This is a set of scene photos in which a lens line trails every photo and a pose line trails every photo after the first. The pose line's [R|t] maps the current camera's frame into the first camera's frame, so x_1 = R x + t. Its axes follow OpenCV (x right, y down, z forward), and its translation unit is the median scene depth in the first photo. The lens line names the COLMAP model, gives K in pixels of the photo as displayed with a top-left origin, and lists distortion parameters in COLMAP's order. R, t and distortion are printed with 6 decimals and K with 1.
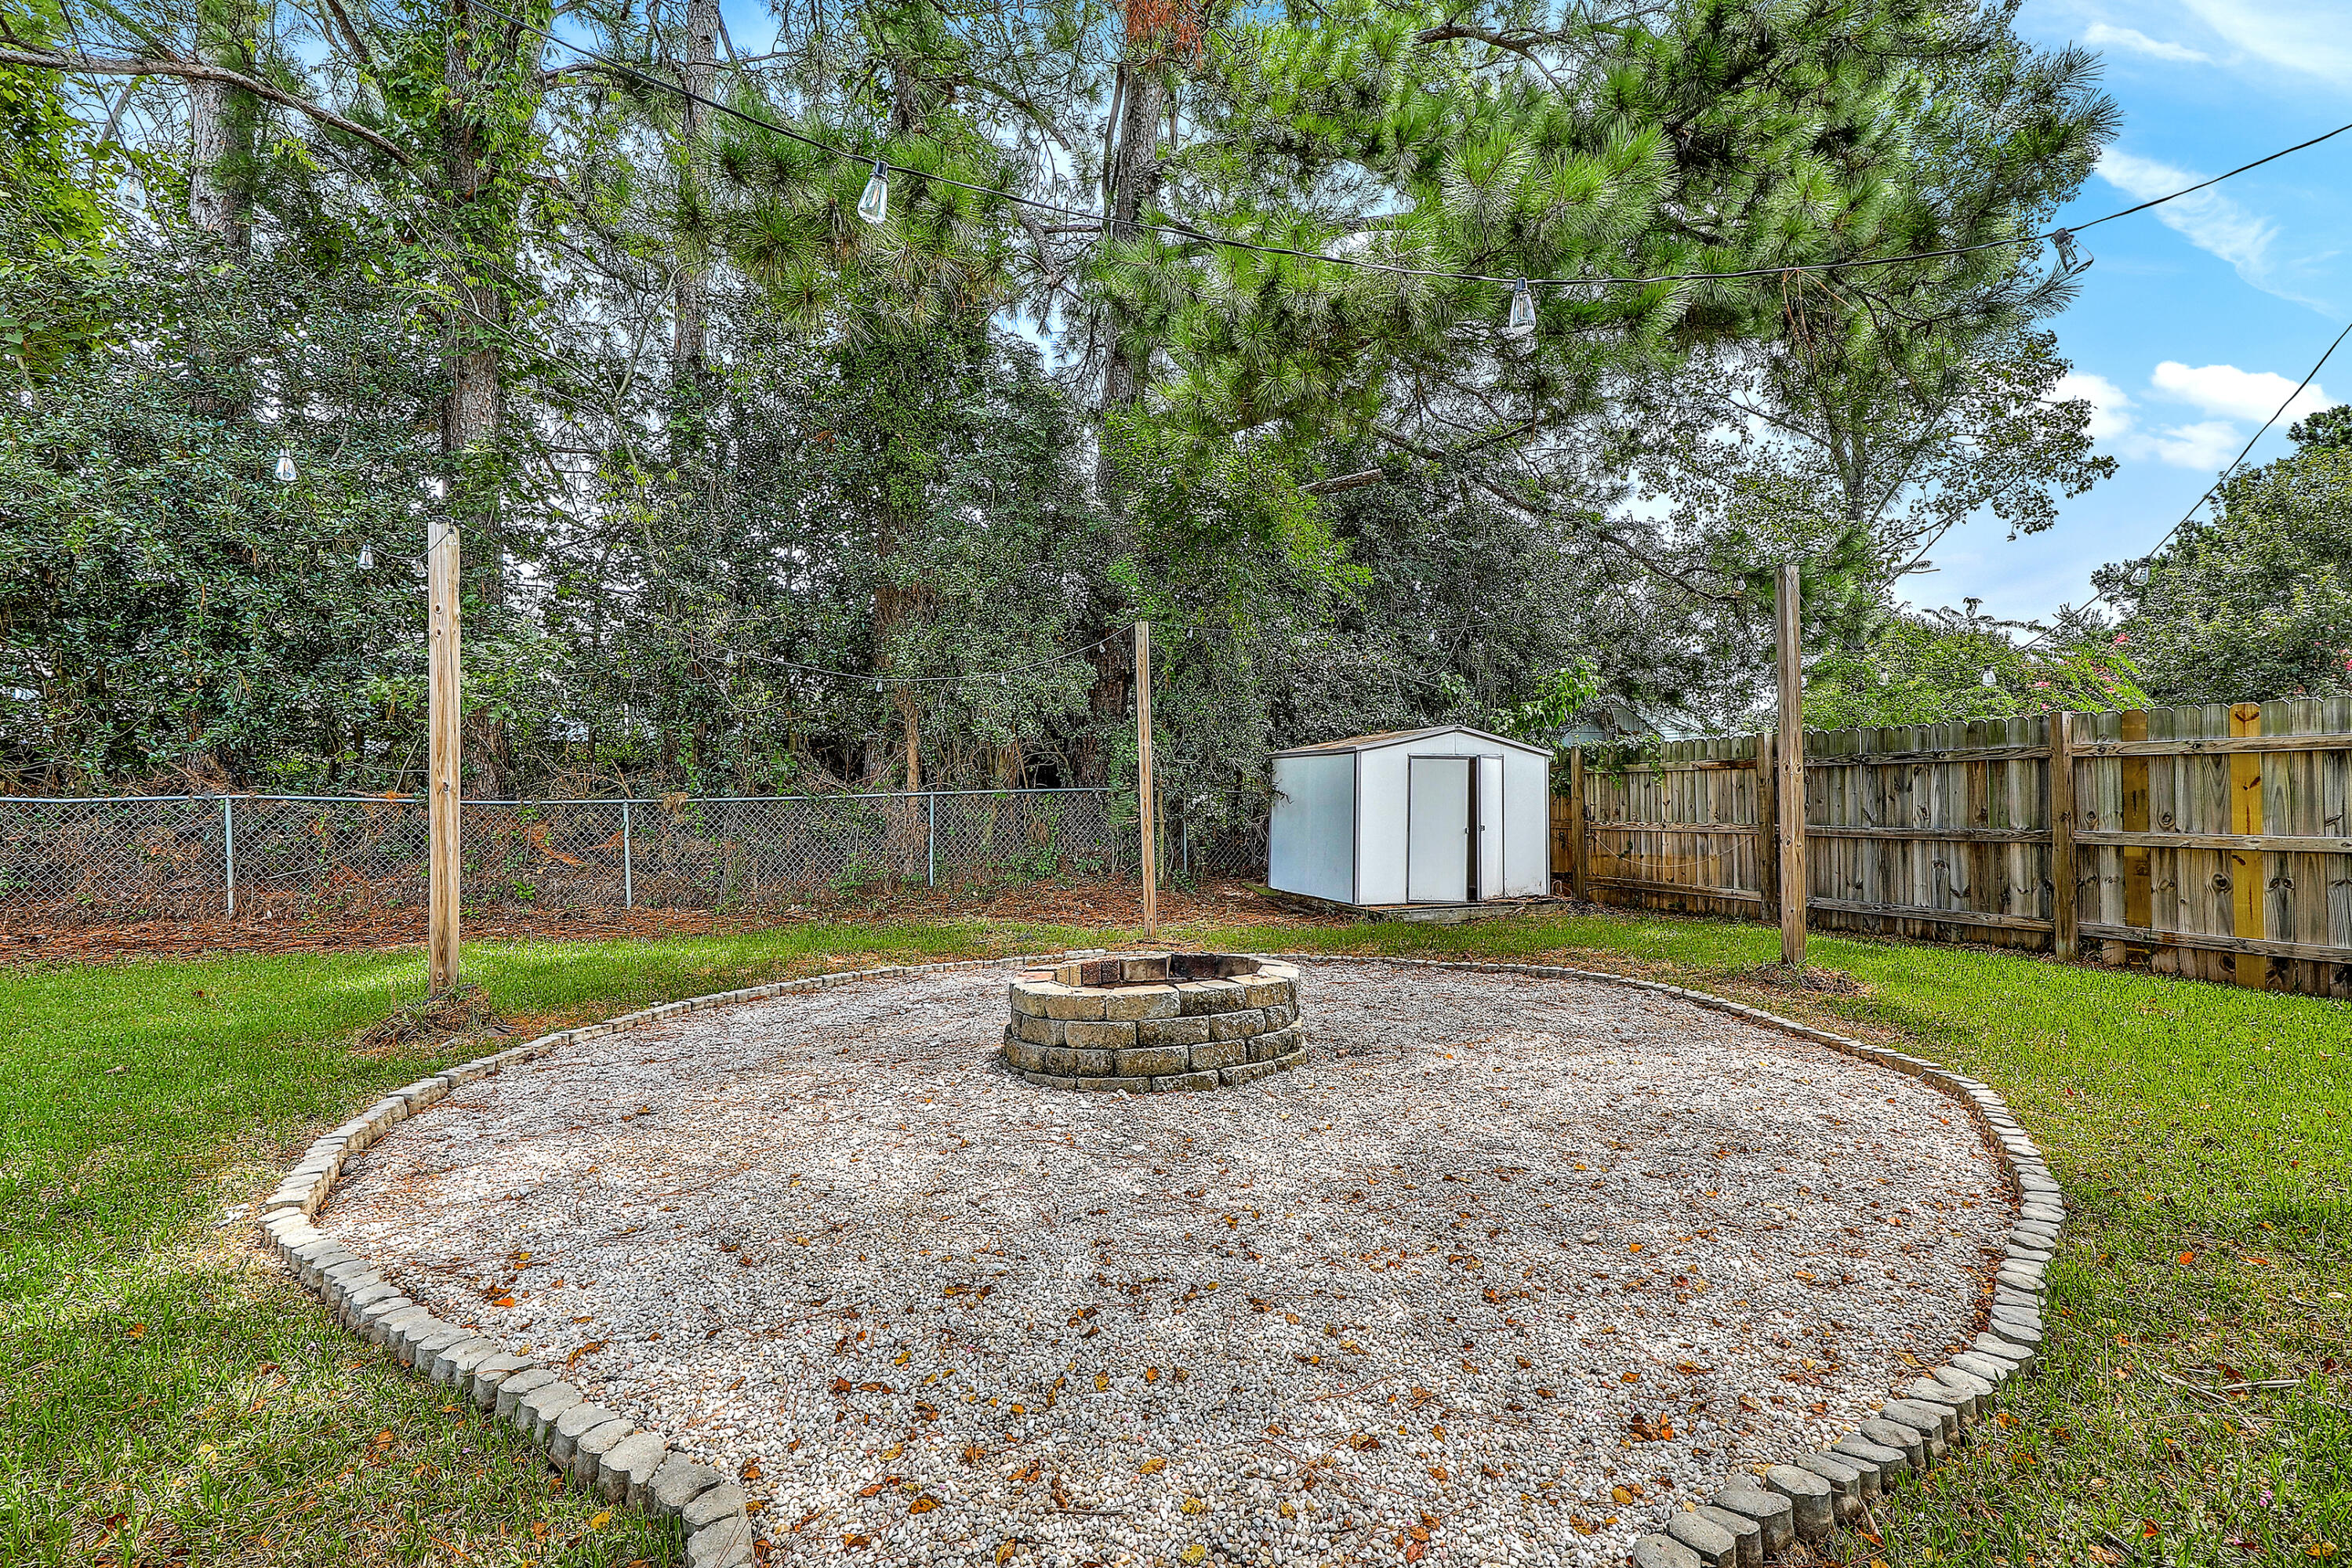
lens RADIAL K [[1060.2, 0, 1200.8], [0, 1060.2, 786.7], [0, 0, 1]] dist [0.000120, 0.000557]
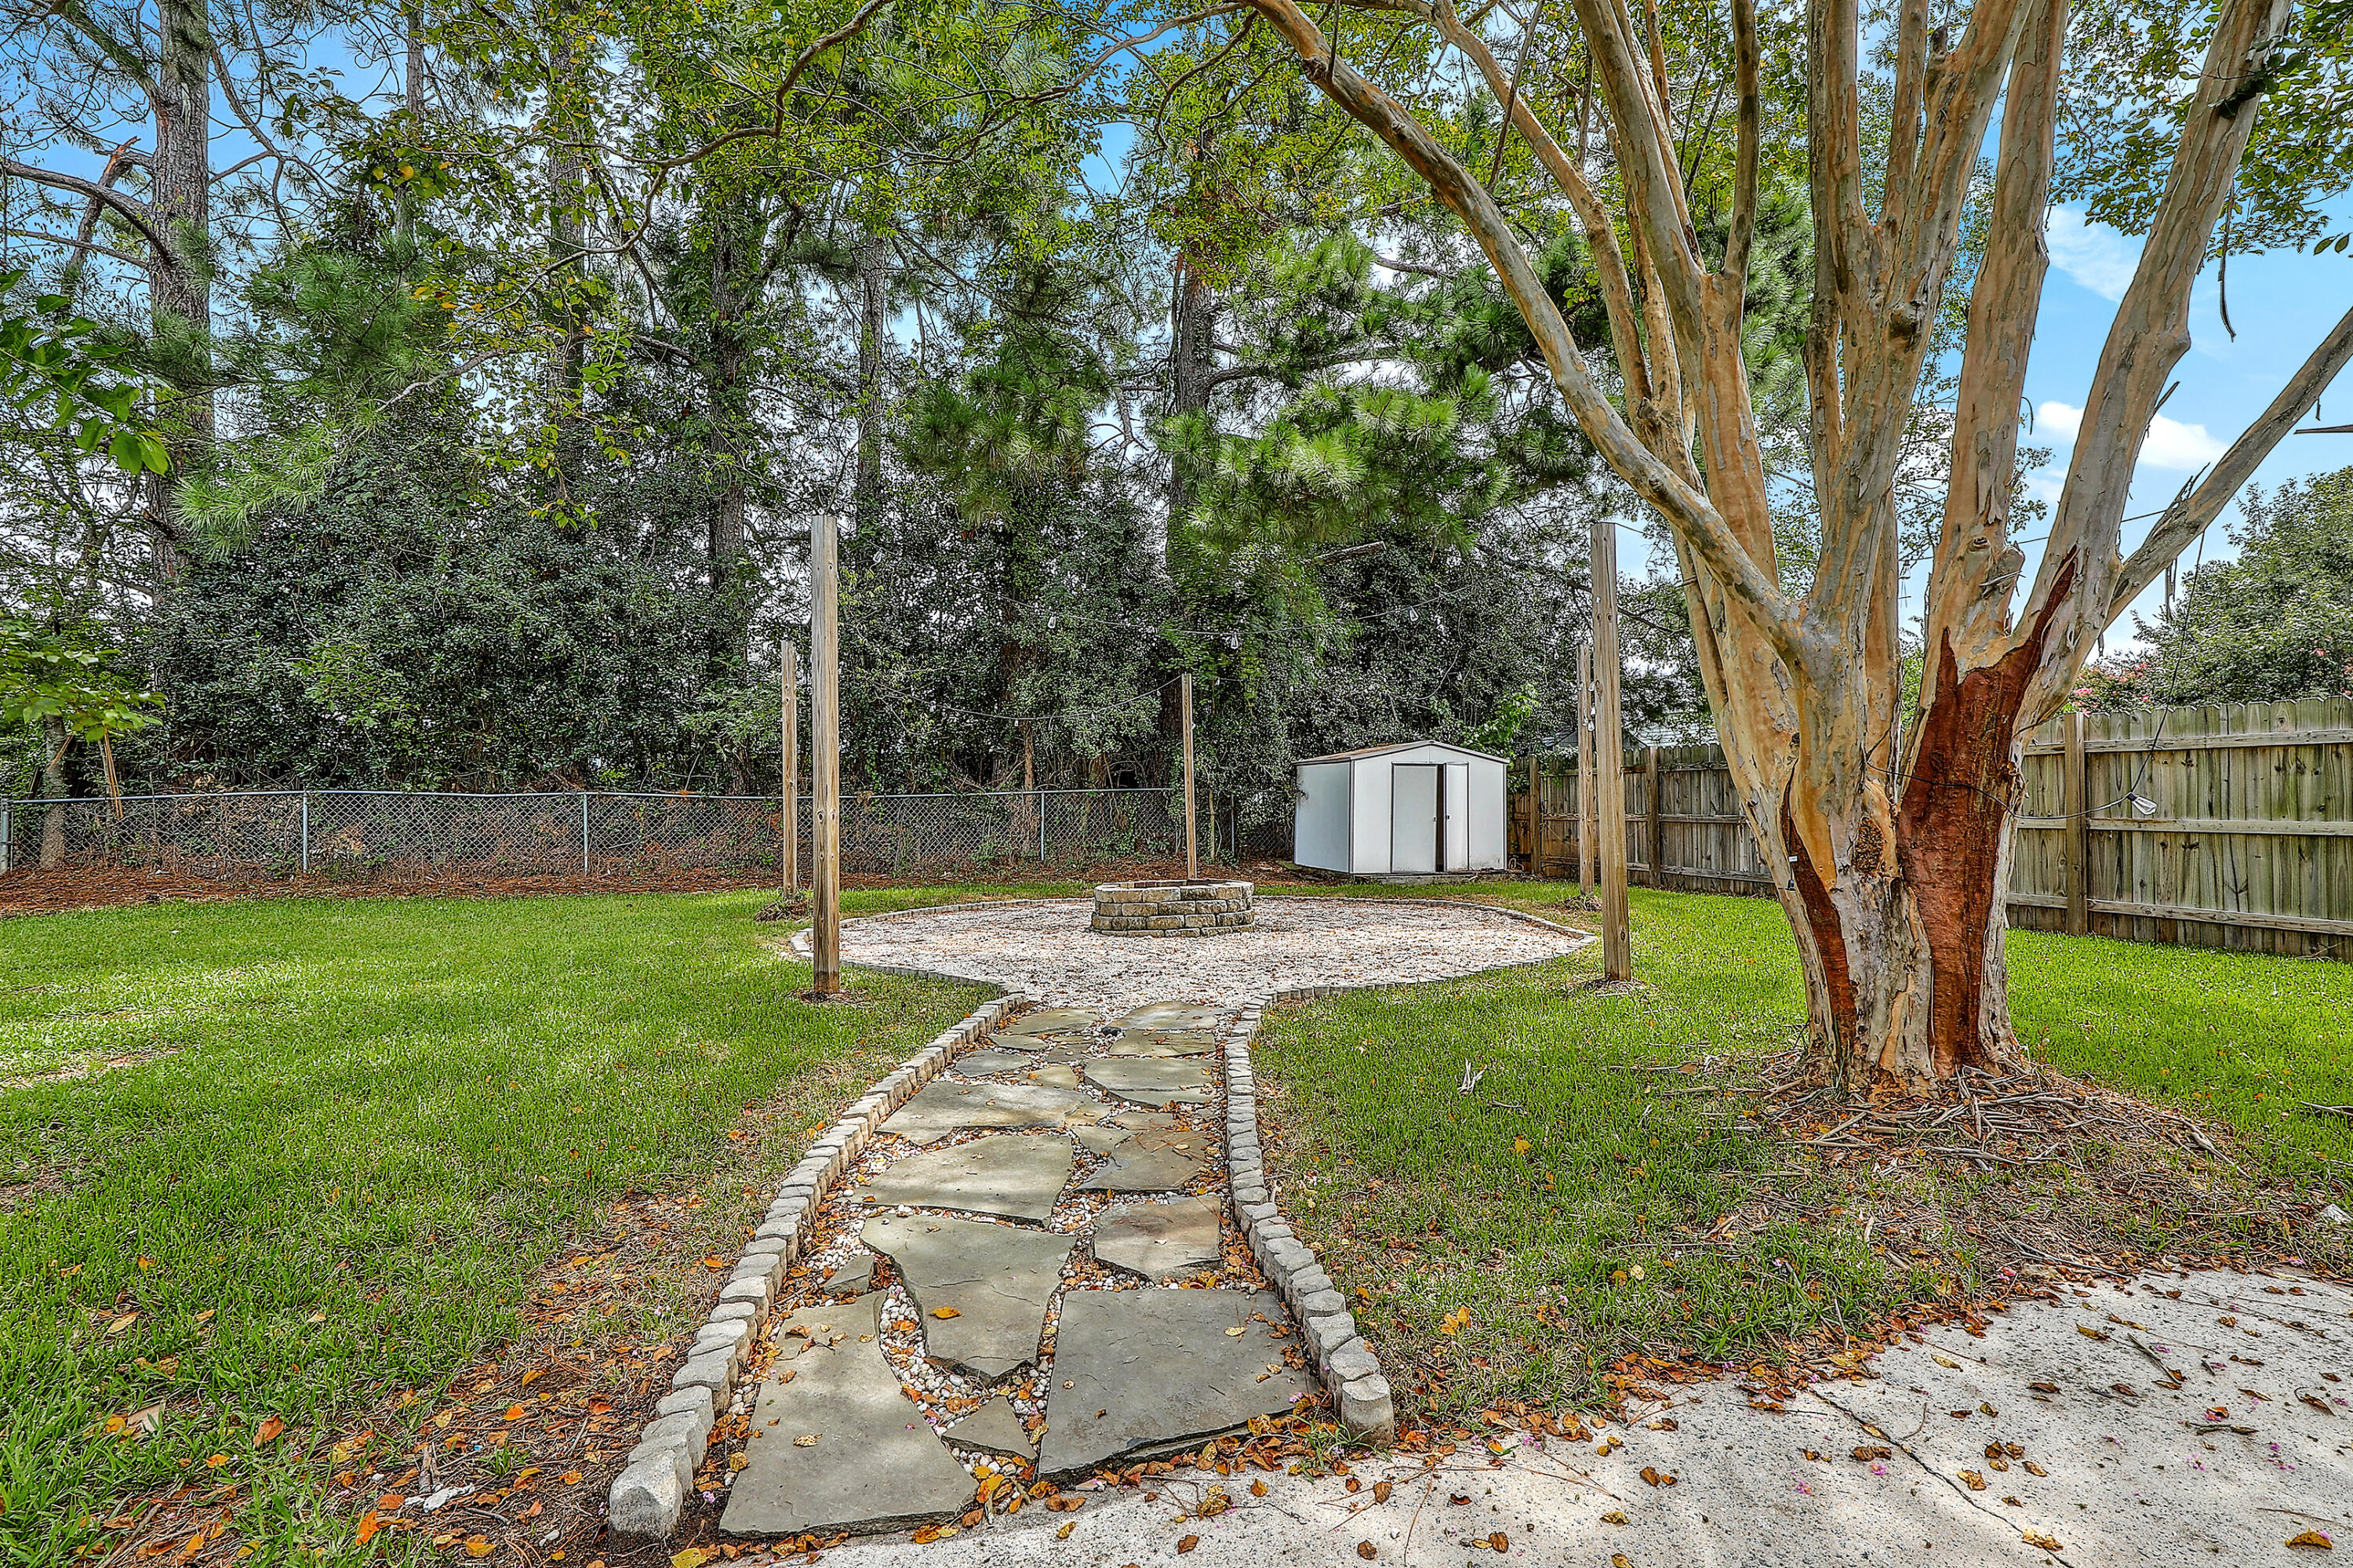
lens RADIAL K [[1060.7, 0, 1196.6], [0, 1060.7, 794.5], [0, 0, 1]] dist [0.000120, 0.000557]
pose [[0.995847, -0.000170, -0.091046, 0.070718], [0.000400, 0.999997, 0.002504, 0.006385], [0.091046, -0.002530, 0.995844, -0.353068]]
